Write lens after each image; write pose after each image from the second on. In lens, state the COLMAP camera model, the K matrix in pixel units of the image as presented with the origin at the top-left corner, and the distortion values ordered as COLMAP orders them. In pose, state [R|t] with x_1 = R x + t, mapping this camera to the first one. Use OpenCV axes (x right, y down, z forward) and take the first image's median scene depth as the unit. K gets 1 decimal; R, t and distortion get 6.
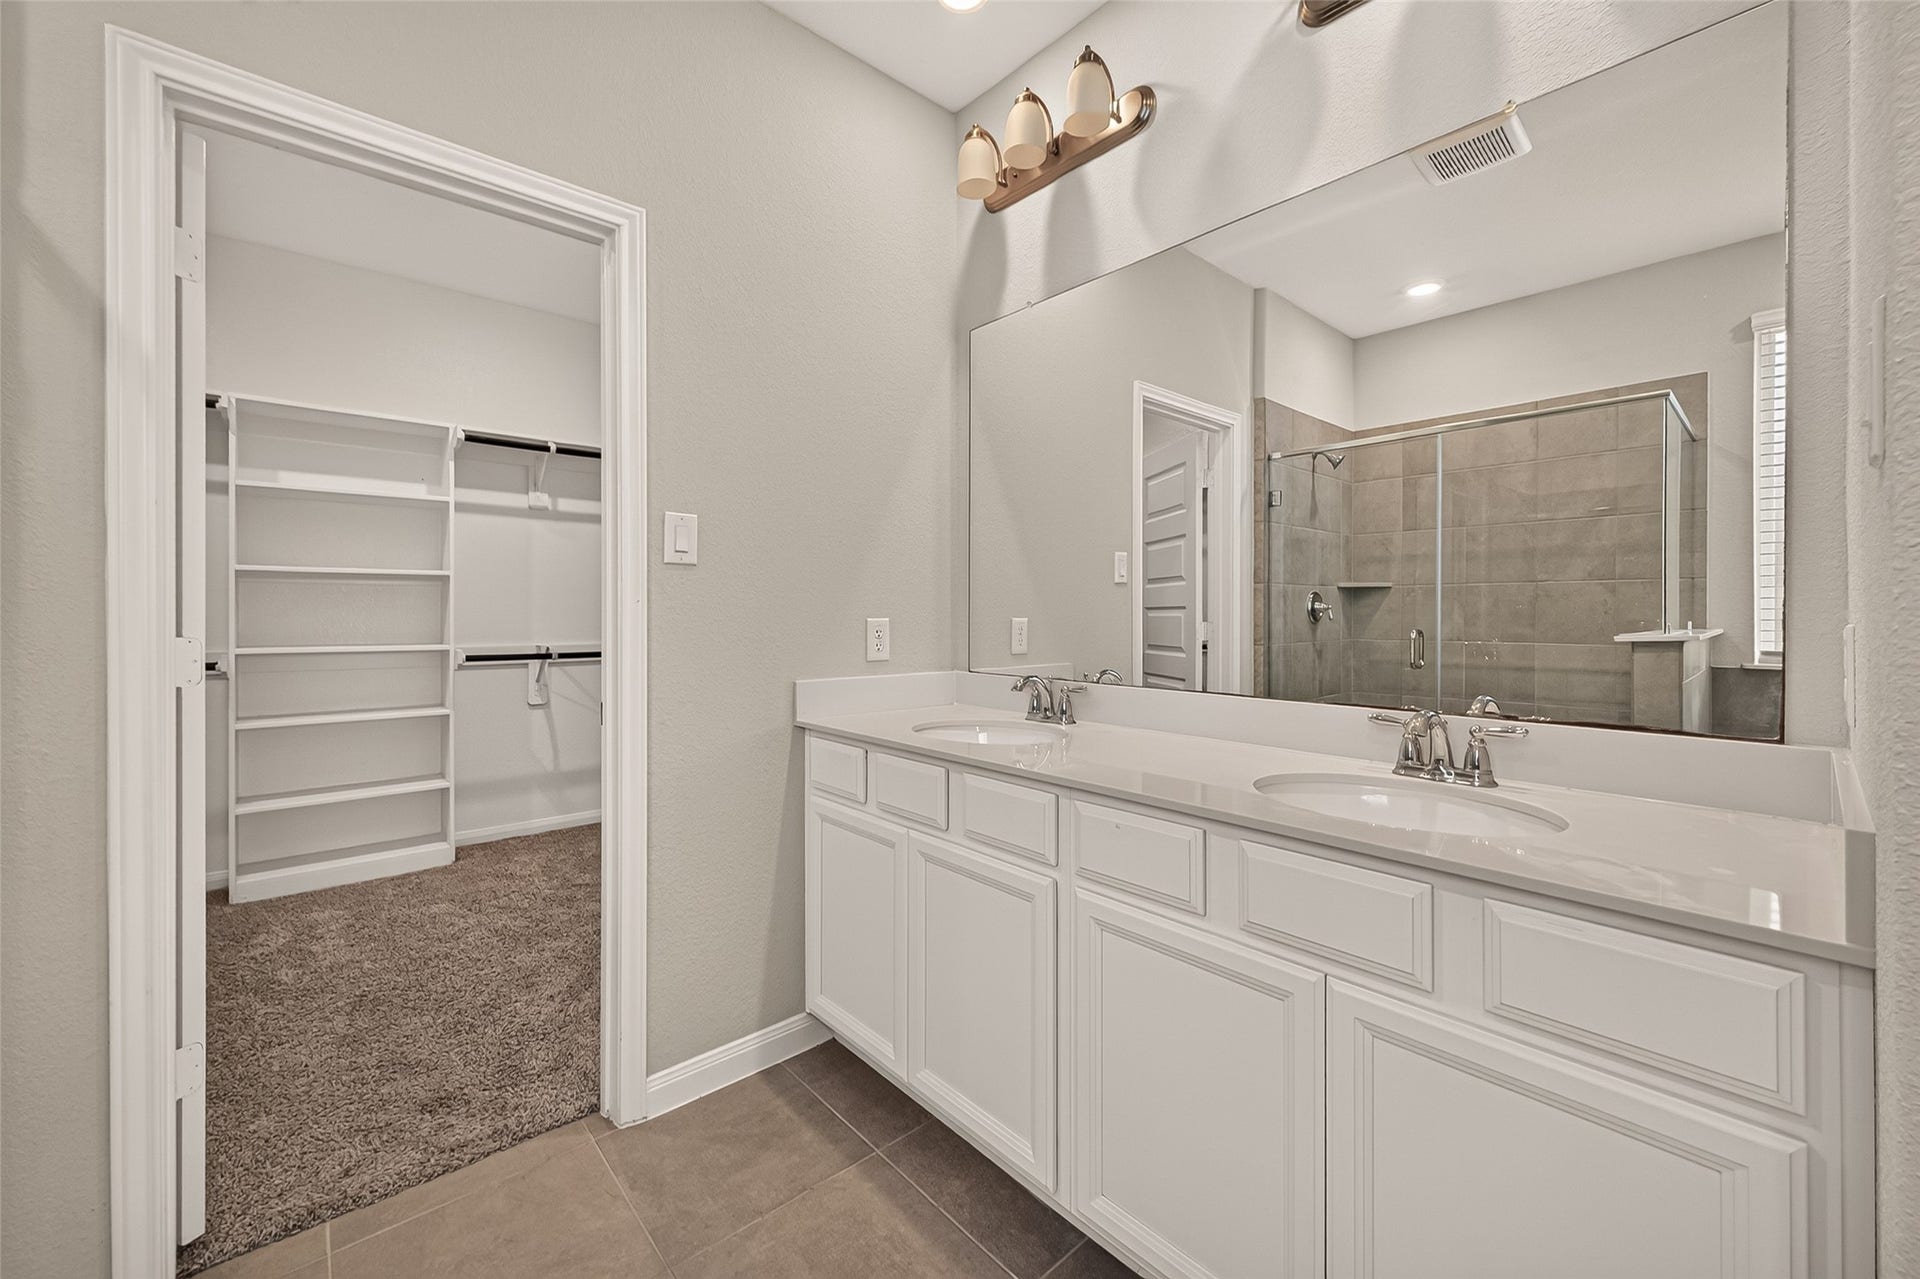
lens RADIAL K [[750.6, 0, 962.5], [0, 750.6, 611.2], [0, 0, 1]] dist [-0.001718, -0.000411]
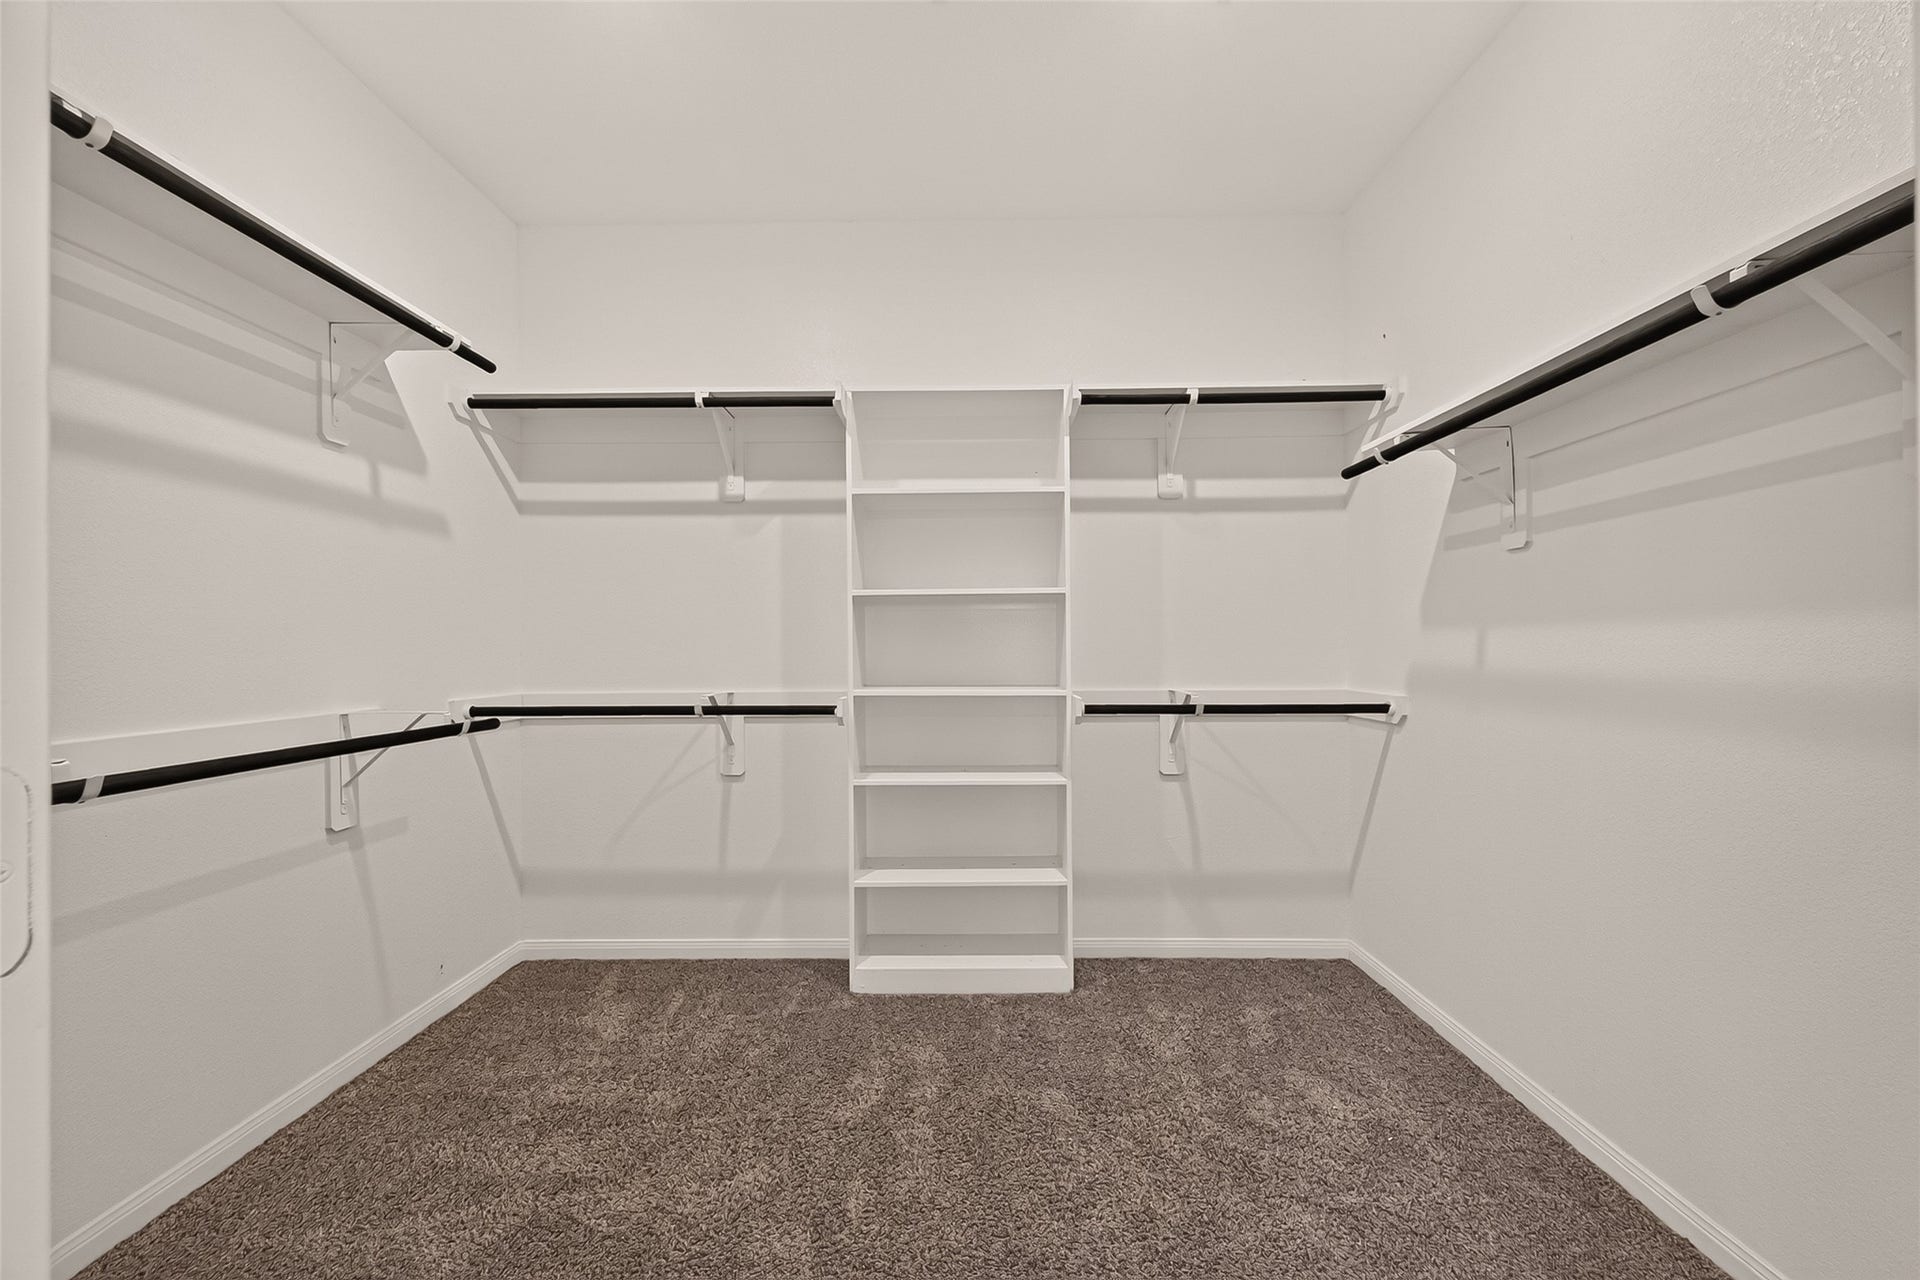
lens RADIAL K [[750.6, 0, 961.8], [0, 750.6, 643.3], [0, 0, 1]] dist [-0.001718, -0.000411]
pose [[0.733614, -0.006650, -0.679534, -0.254503], [0.006566, 0.999975, -0.002696, 0.001593], [0.679535, -0.002484, 0.733639, 0.384216]]
